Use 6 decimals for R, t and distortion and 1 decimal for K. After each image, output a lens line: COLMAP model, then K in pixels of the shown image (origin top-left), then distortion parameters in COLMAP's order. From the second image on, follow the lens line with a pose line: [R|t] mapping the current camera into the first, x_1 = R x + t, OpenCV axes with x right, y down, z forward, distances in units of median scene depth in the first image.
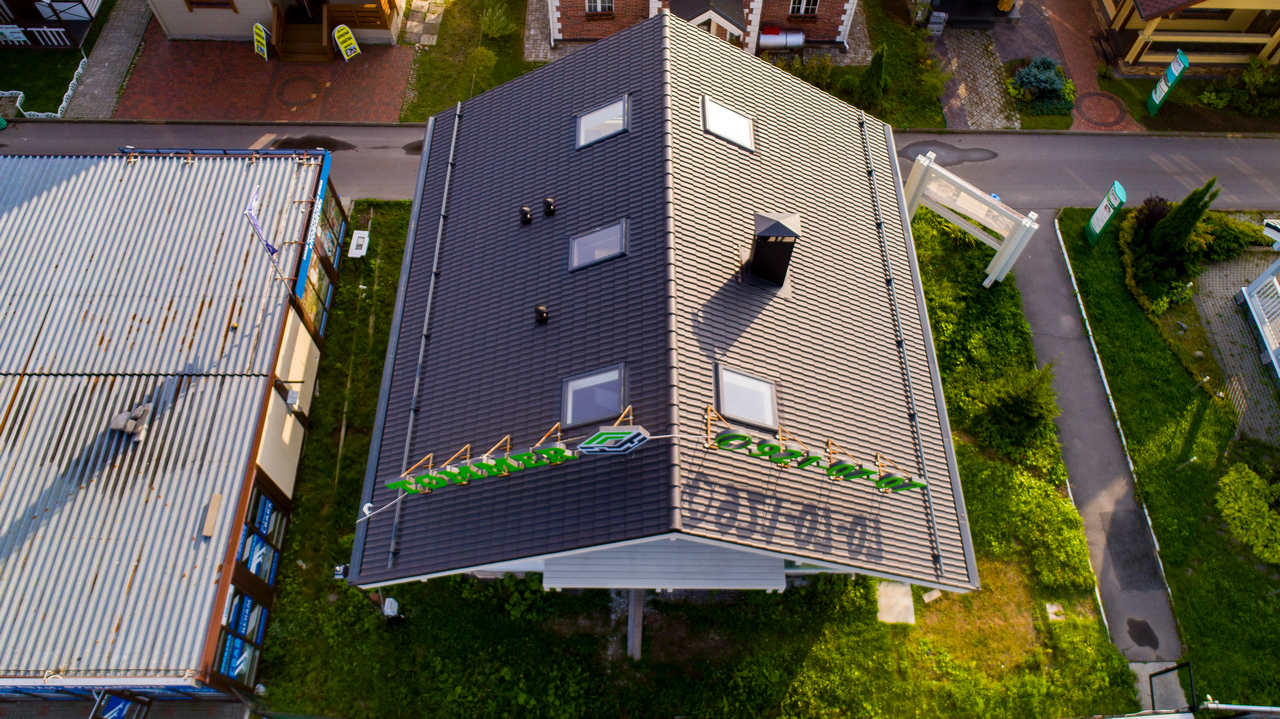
lens RADIAL K [[790.4, 0, 672.7], [0, 790.4, 356.6], [0, 0, 1]] dist [-0.004363, -0.001177]
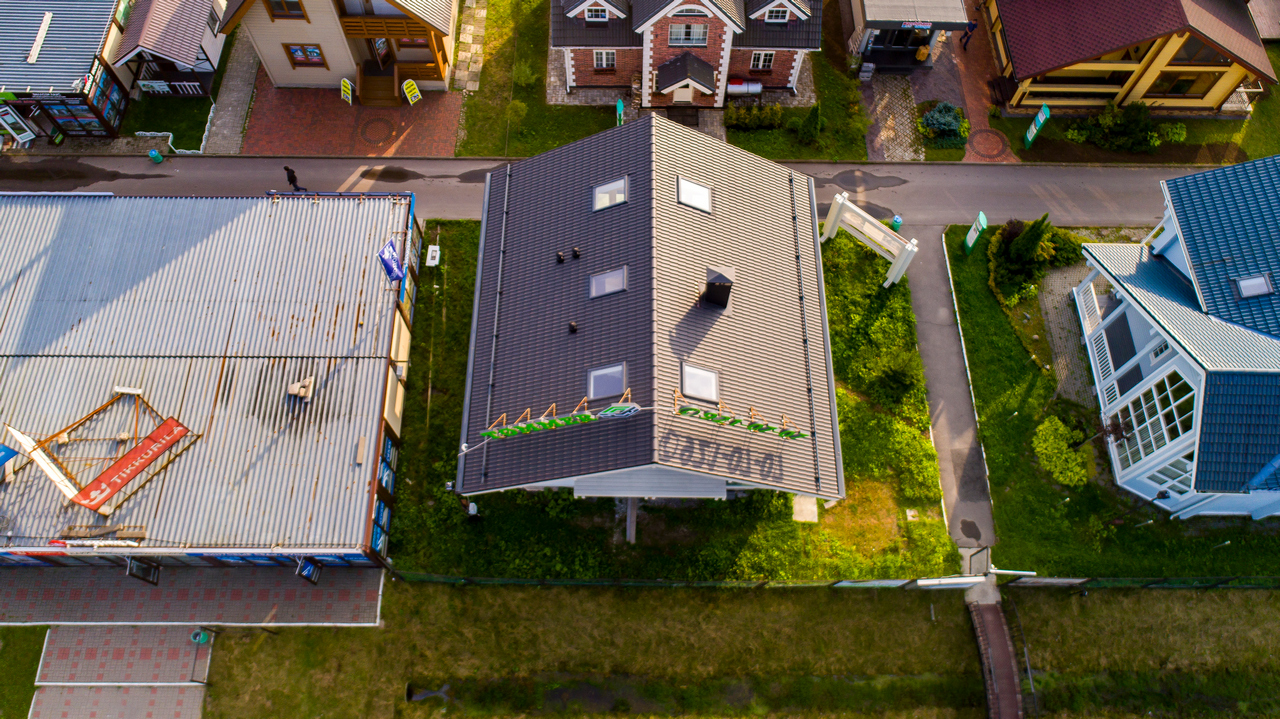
lens RADIAL K [[790.4, 0, 672.7], [0, 790.4, 356.6], [0, 0, 1]] dist [-0.004363, -0.001177]
pose [[0.999965, 0.005964, 0.005869, 0.019704], [-0.006502, 0.995321, 0.096399, -0.115798], [-0.005267, -0.096434, 0.995325, -0.454566]]
